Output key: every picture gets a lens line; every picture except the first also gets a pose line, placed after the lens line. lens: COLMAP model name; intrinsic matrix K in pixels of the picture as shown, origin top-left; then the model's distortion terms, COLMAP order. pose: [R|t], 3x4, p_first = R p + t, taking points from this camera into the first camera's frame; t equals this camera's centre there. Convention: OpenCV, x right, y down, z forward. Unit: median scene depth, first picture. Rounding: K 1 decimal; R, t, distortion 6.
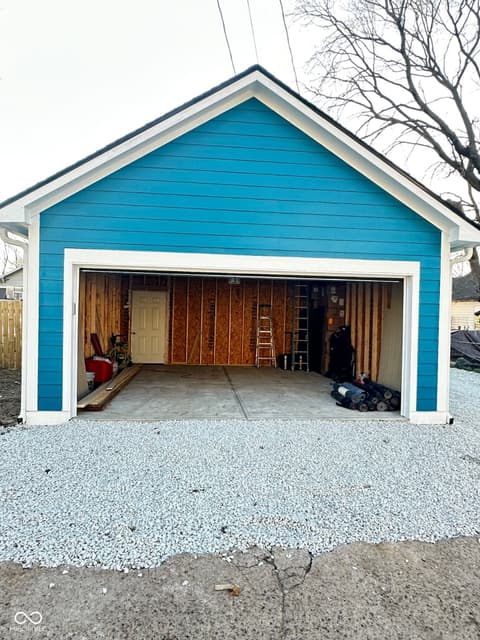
lens RADIAL K [[451.9, 0, 229.0], [0, 451.9, 319.0], [0, 0, 1]] dist [-0.003791, 0.002783]
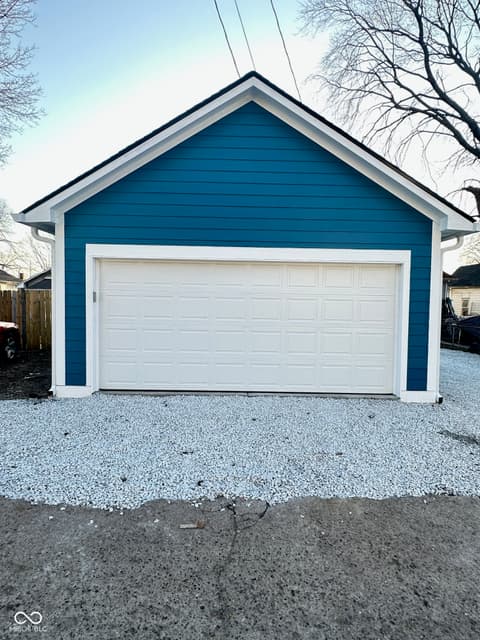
lens RADIAL K [[451.9, 0, 252.9], [0, 451.9, 320.2], [0, 0, 1]] dist [-0.003791, 0.002783]
pose [[0.995718, -0.001286, -0.092432, 0.175297], [0.003981, 0.999572, 0.028976, 0.005722], [0.092355, -0.029220, 0.995297, -0.109843]]
